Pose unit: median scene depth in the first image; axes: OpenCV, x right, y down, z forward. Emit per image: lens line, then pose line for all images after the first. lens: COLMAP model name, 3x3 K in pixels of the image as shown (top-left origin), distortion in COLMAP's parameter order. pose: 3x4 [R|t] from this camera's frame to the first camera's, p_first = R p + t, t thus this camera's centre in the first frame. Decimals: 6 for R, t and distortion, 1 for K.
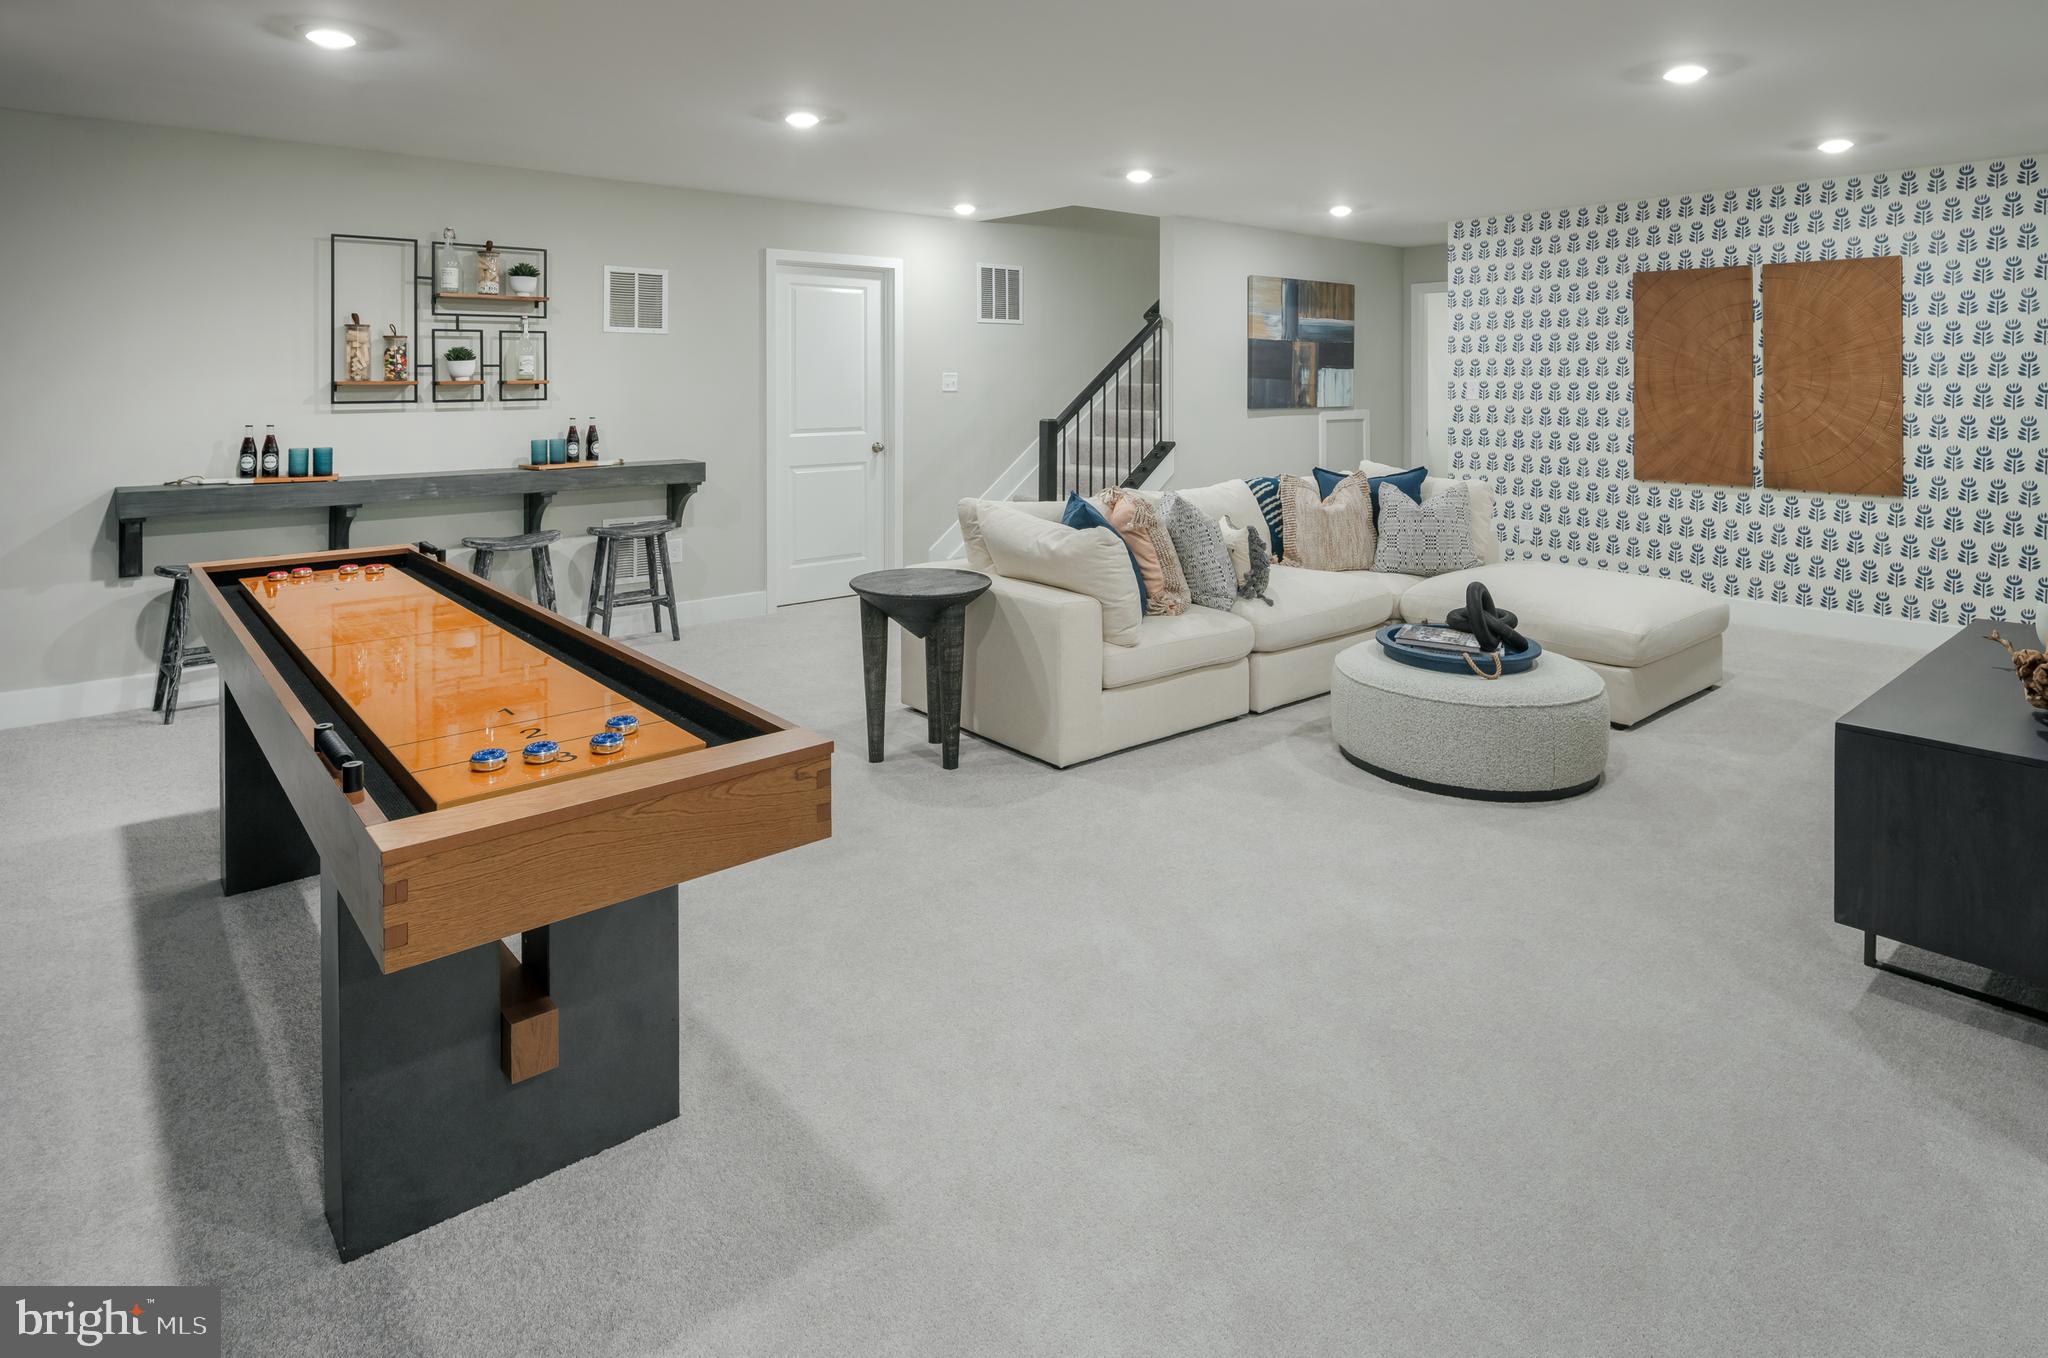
lens RADIAL K [[1092.7, 0, 1024.0], [0, 1092.7, 679.0], [0, 0, 1]] dist [0.022889, 0.000208]
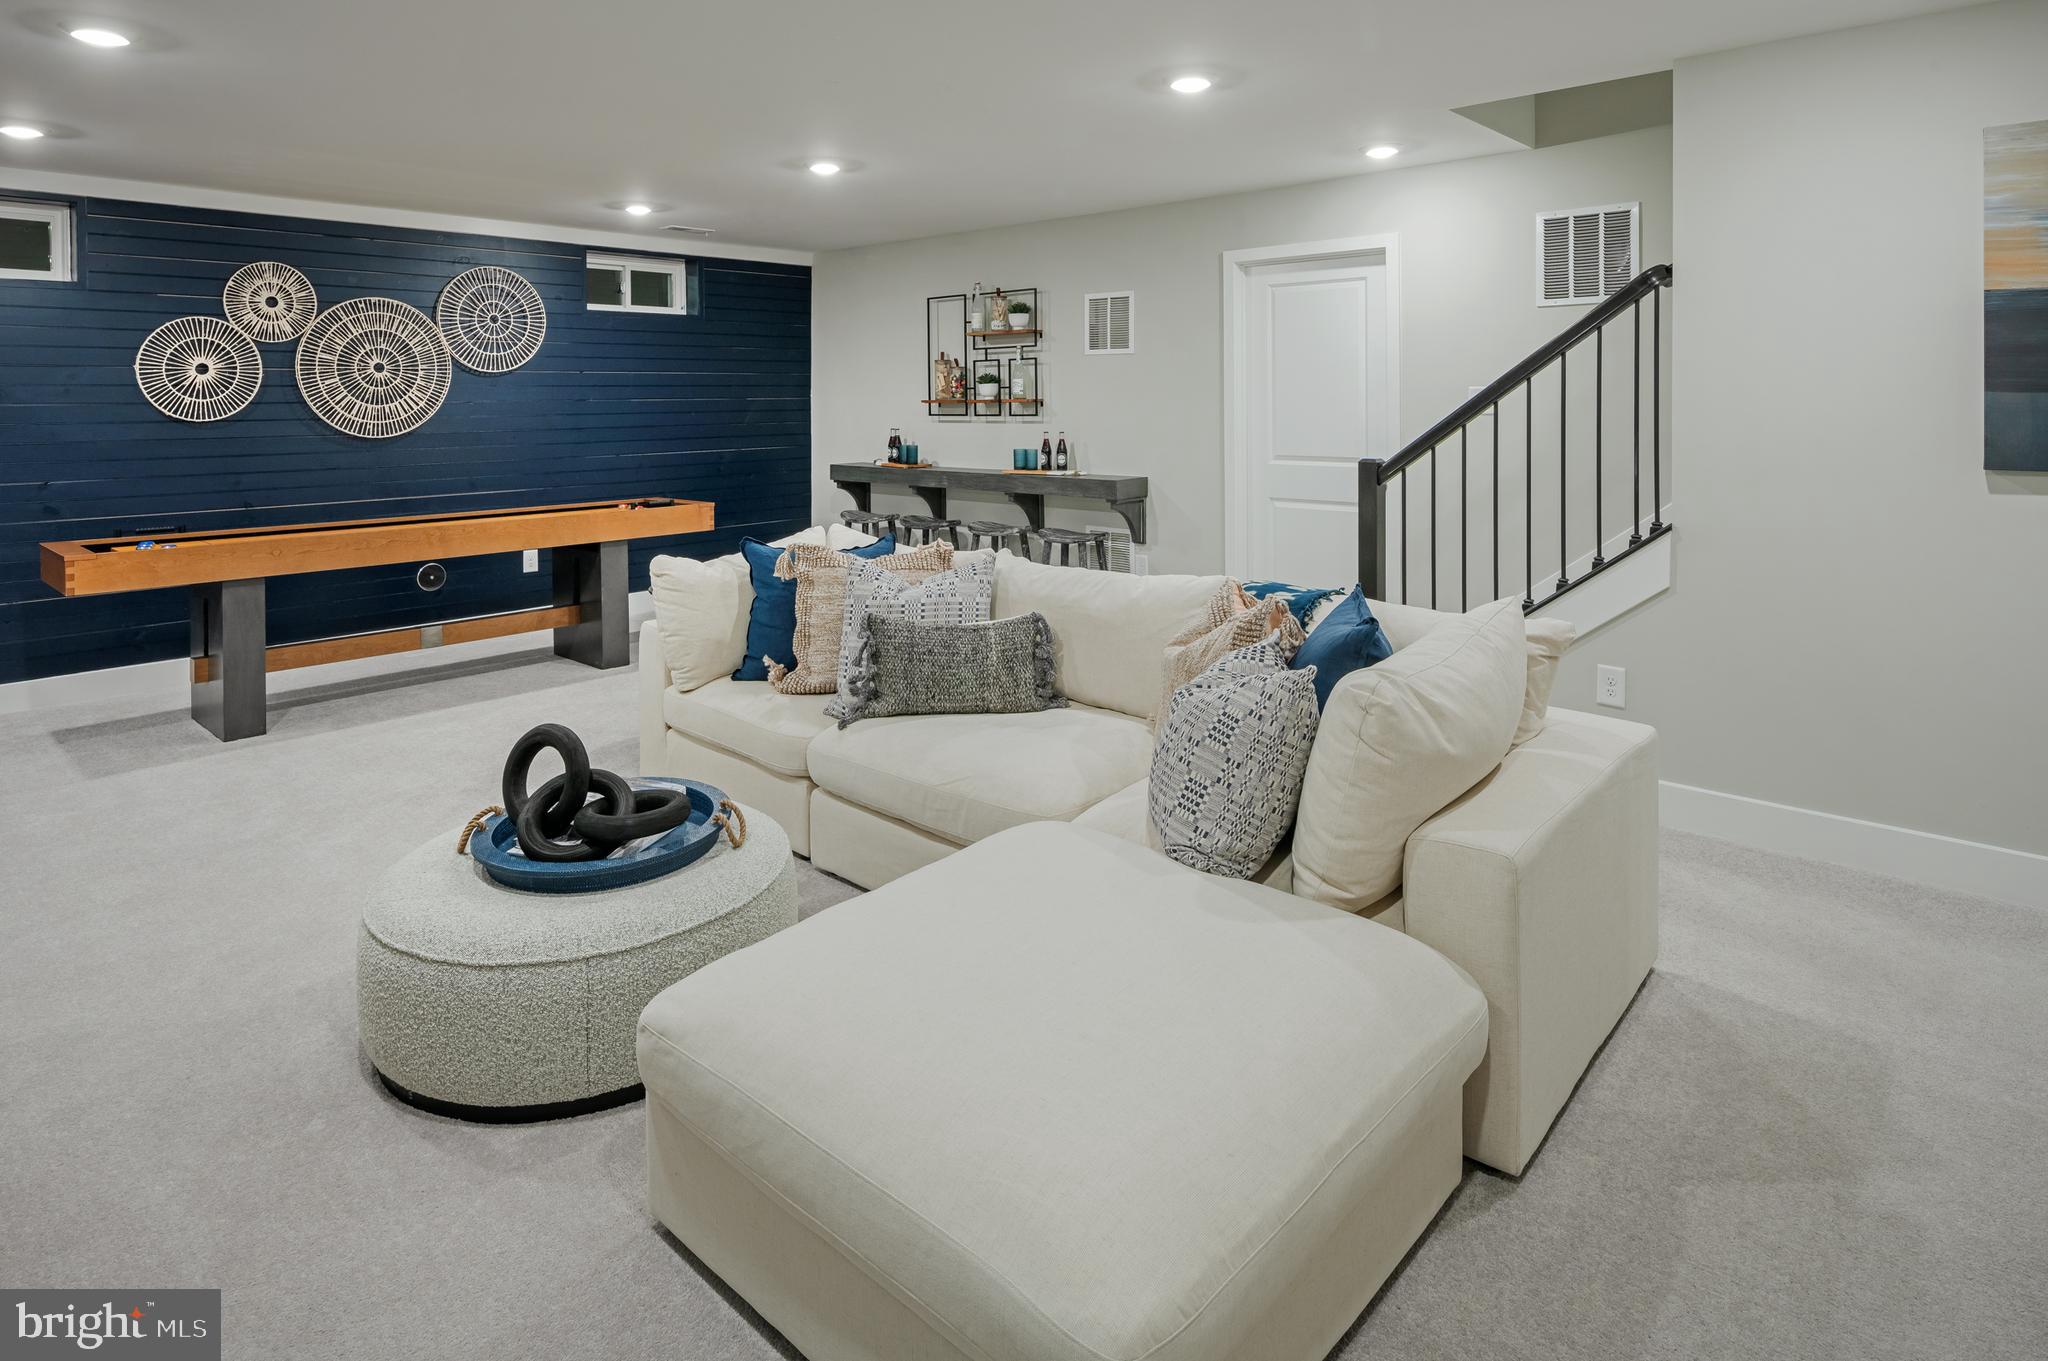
lens RADIAL K [[1094.9, 0, 1024.0], [0, 1094.9, 680.5], [0, 0, 1]] dist [0.000261, -0.000521]
pose [[0.125551, 0.246744, -0.960913, 0.755080], [-0.260988, 0.942676, 0.207961, -0.226488], [0.957143, 0.224677, 0.182752, 0.835325]]
